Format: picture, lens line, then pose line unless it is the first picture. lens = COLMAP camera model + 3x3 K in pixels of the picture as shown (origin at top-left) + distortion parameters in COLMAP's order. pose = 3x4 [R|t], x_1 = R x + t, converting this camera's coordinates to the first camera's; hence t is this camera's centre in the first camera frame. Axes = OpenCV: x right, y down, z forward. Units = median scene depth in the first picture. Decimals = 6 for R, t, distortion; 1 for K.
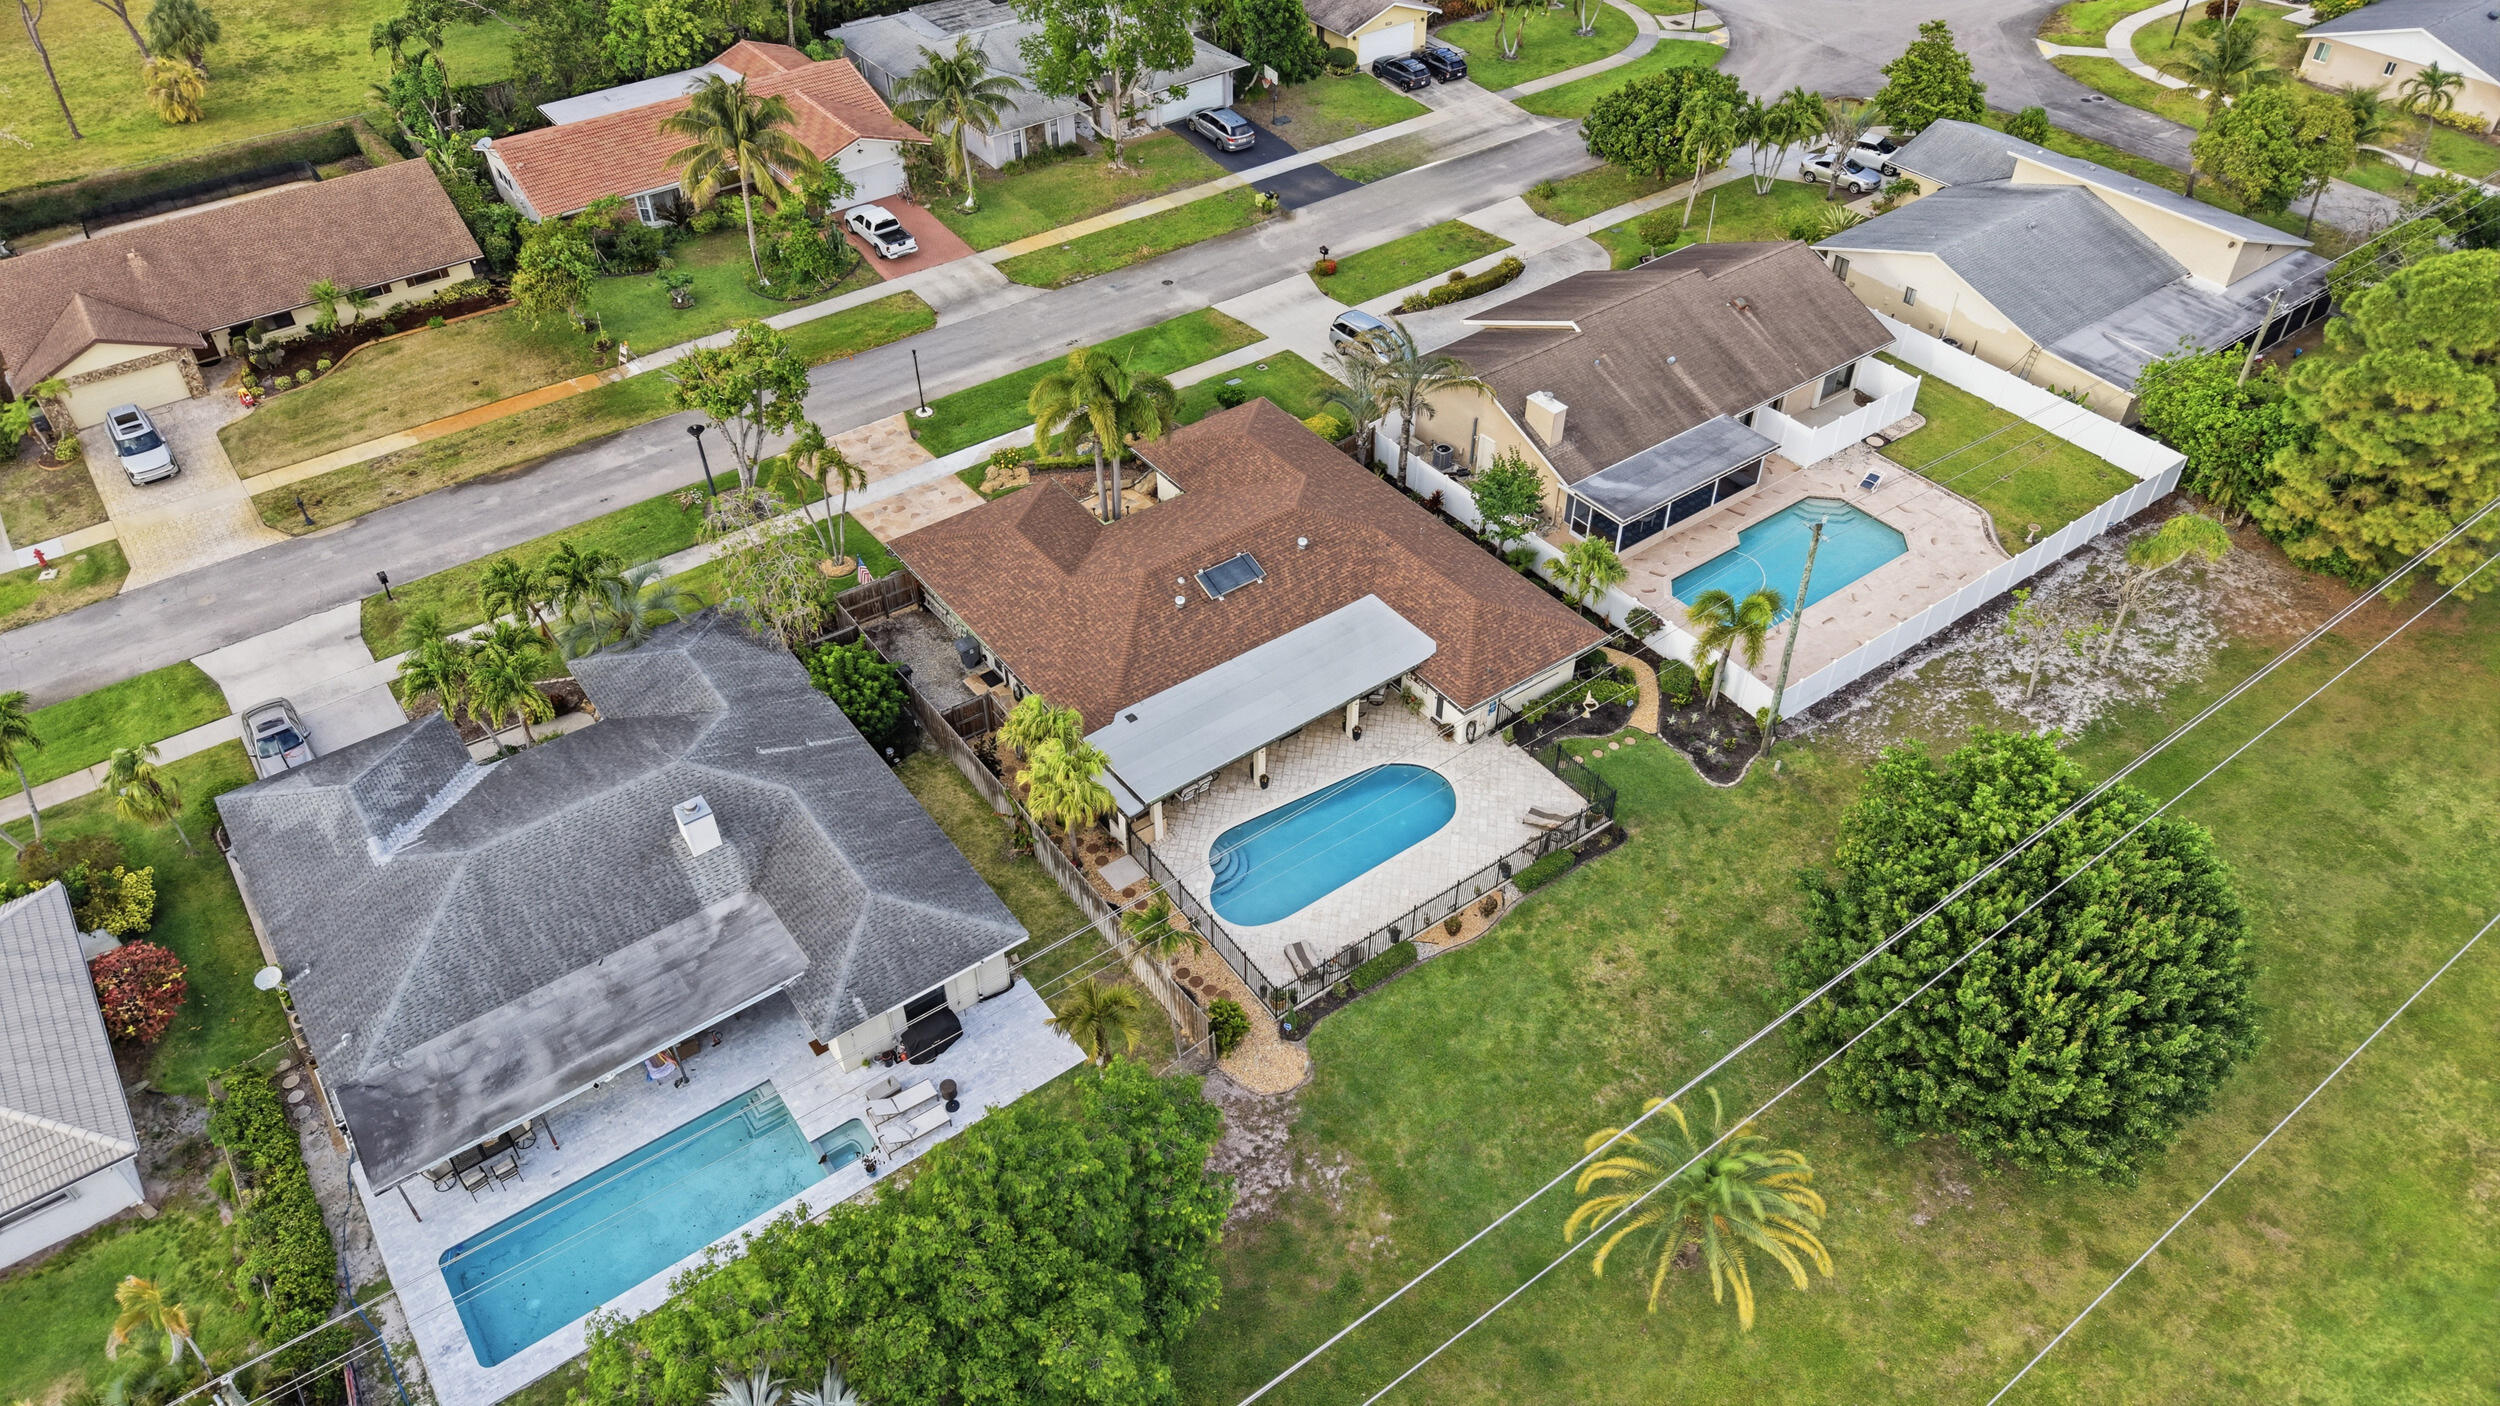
lens RADIAL K [[1673.2, 0, 1250.0], [0, 1673.2, 703.0], [0, 0, 1]] dist [0.014145, -0.004983]
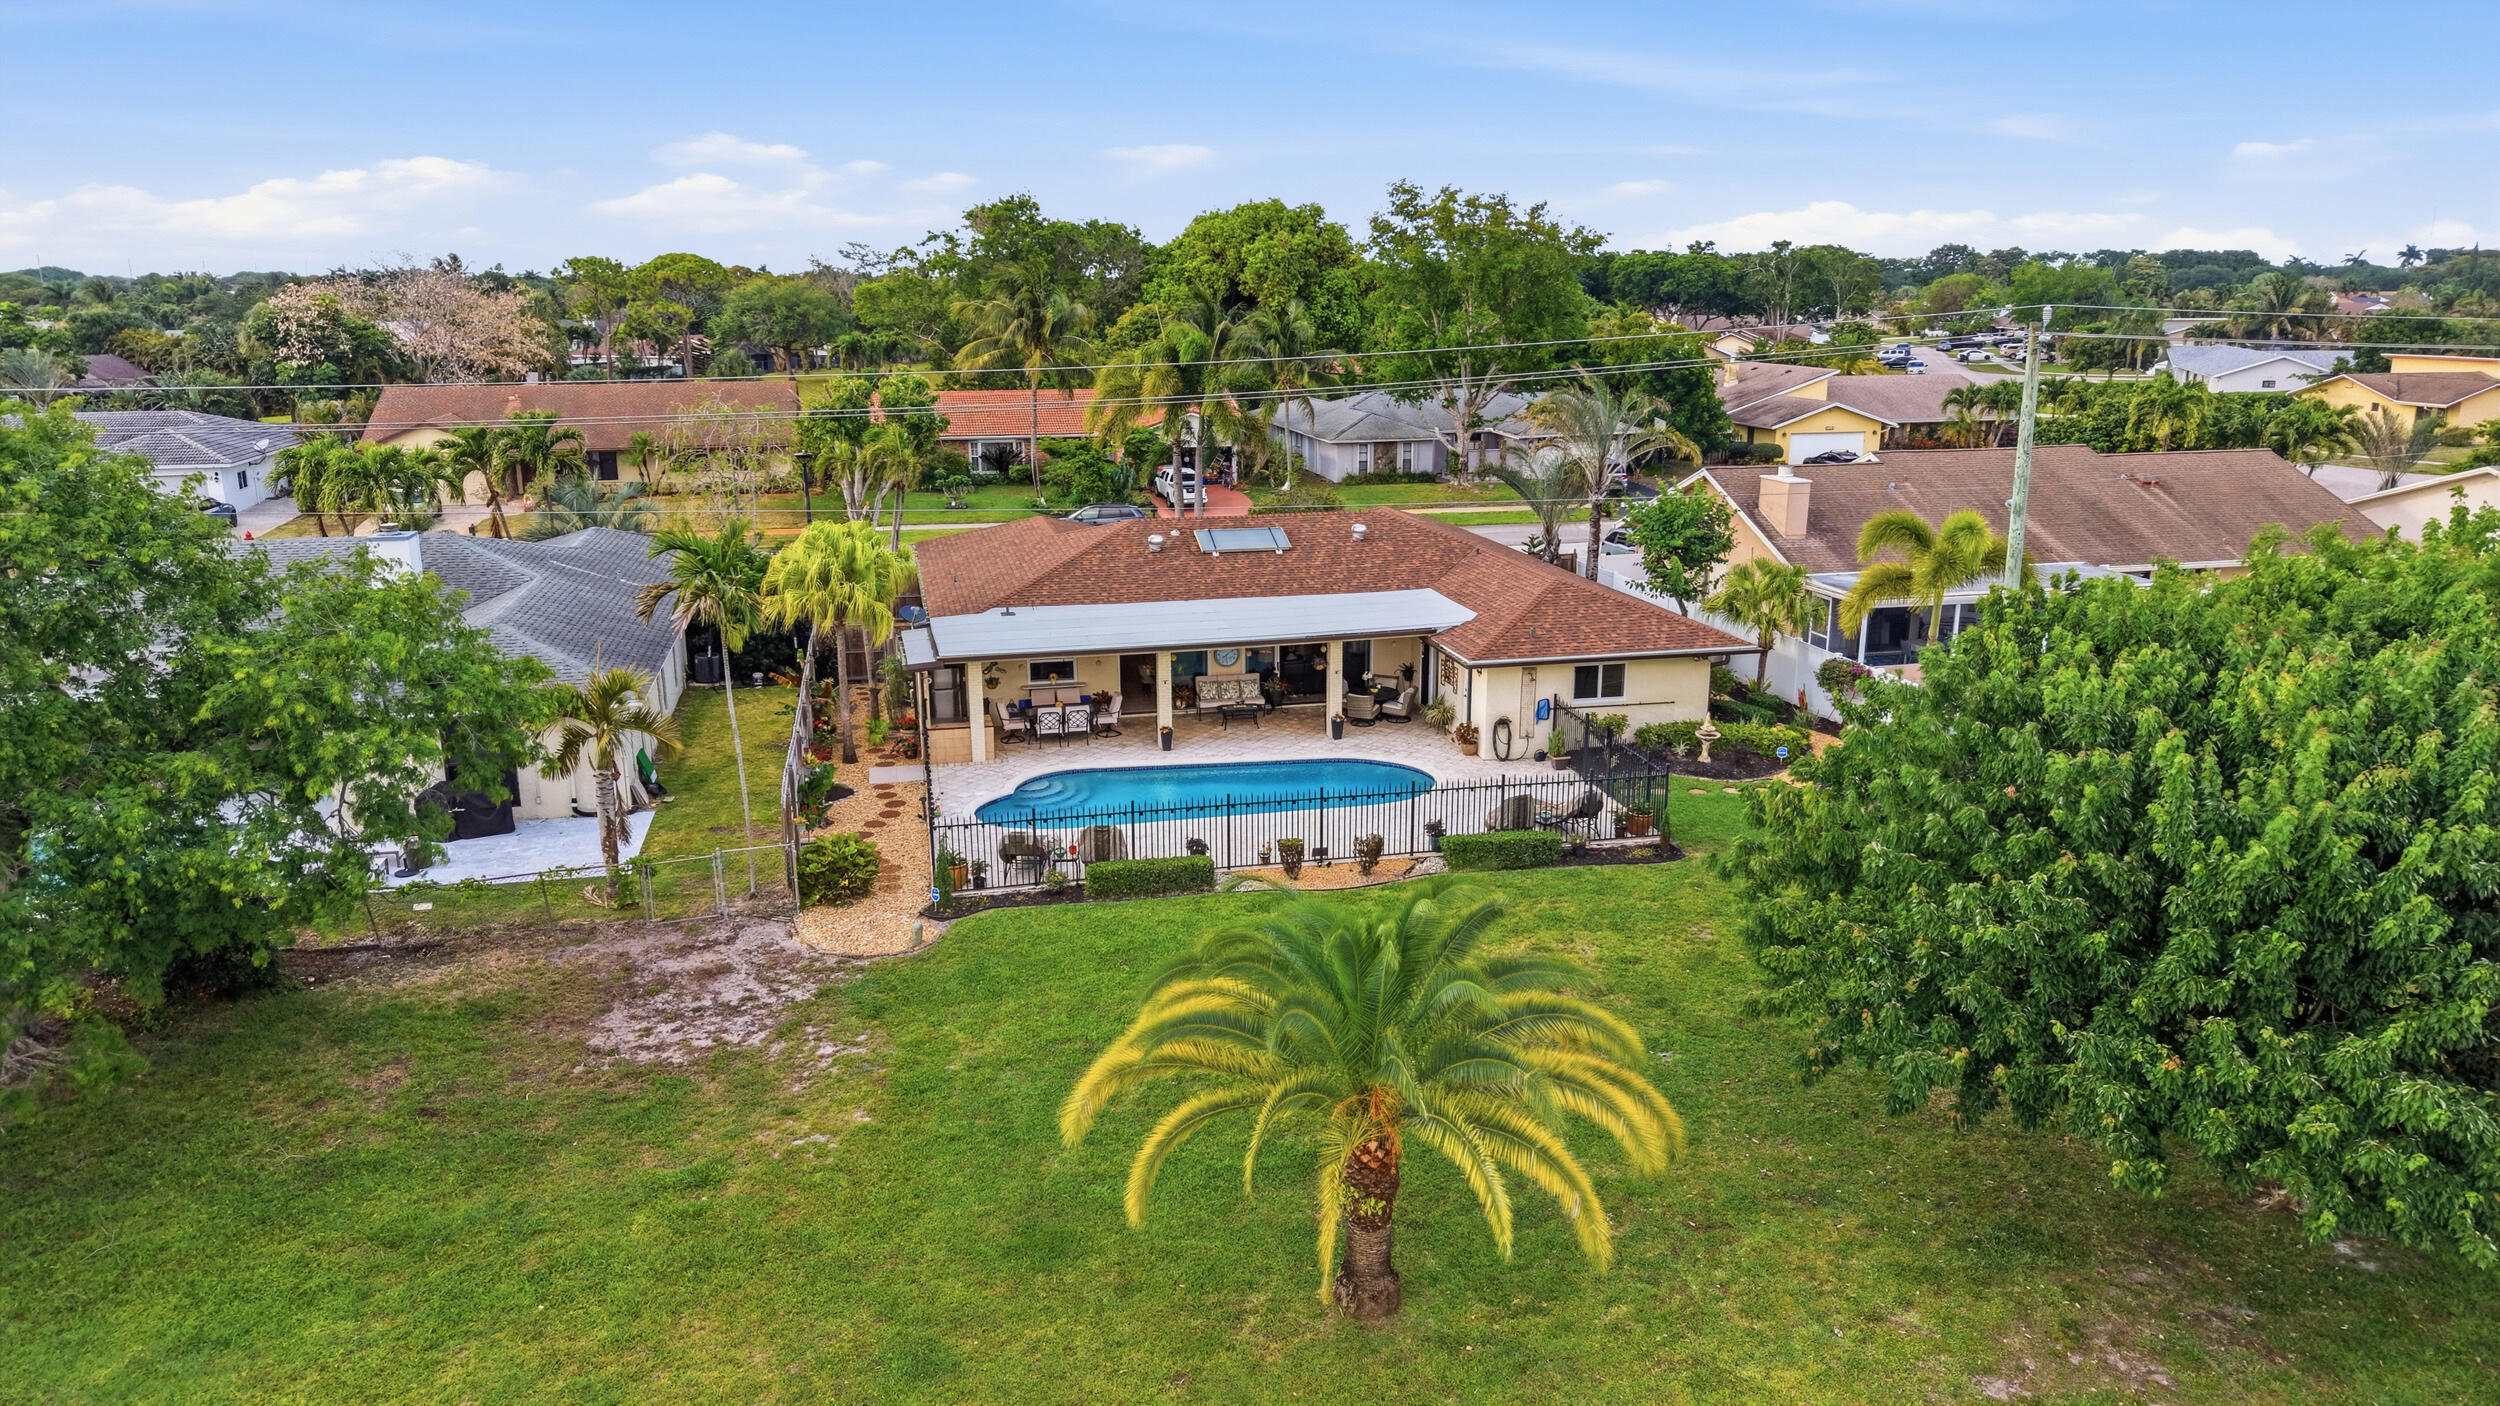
lens RADIAL K [[1673.2, 0, 1250.0], [0, 1673.2, 703.0], [0, 0, 1]] dist [0.014145, -0.004983]
pose [[0.916439, 0.096816, -0.388285, 0.237556], [-0.262570, 0.877699, -0.400876, 0.234270], [0.301986, 0.469331, 0.829779, 0.352633]]
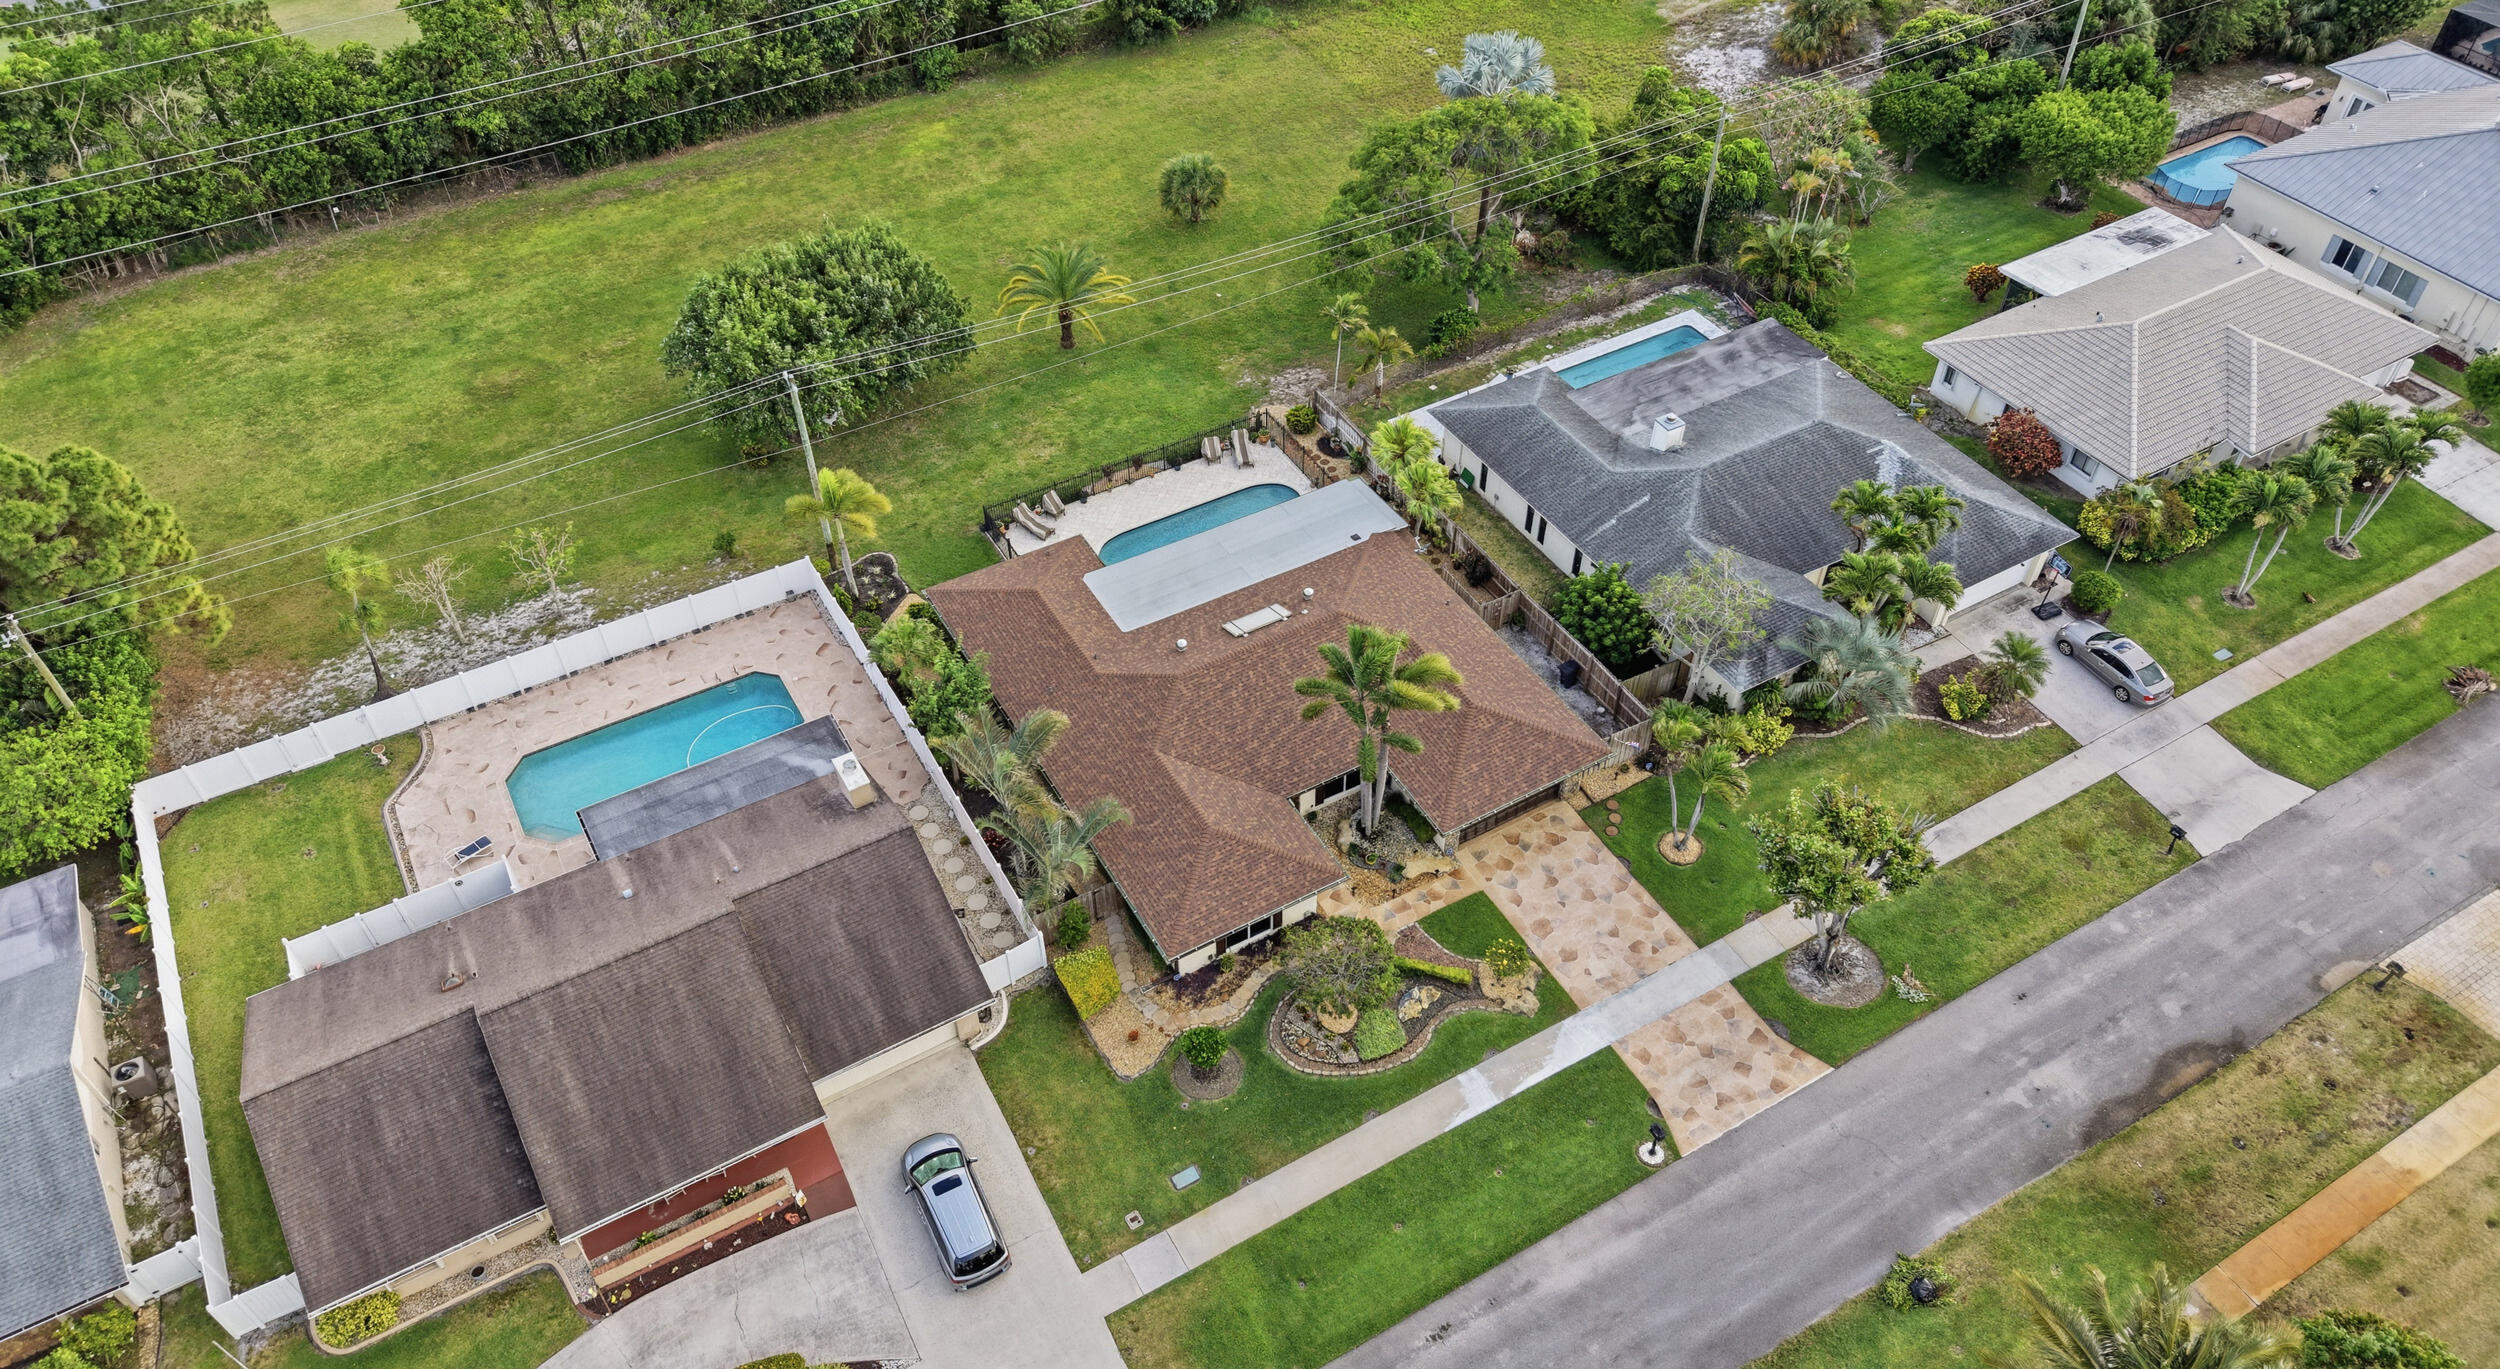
lens RADIAL K [[1707.9, 0, 1260.2], [0, 1707.9, 692.7], [0, 0, 1]] dist [0.011662, 0.000092]
pose [[-0.993967, -0.068876, 0.085357, -0.089618], [0.080639, 0.068601, 0.994380, -0.943770], [-0.074345, 0.995264, -0.062633, 0.927177]]
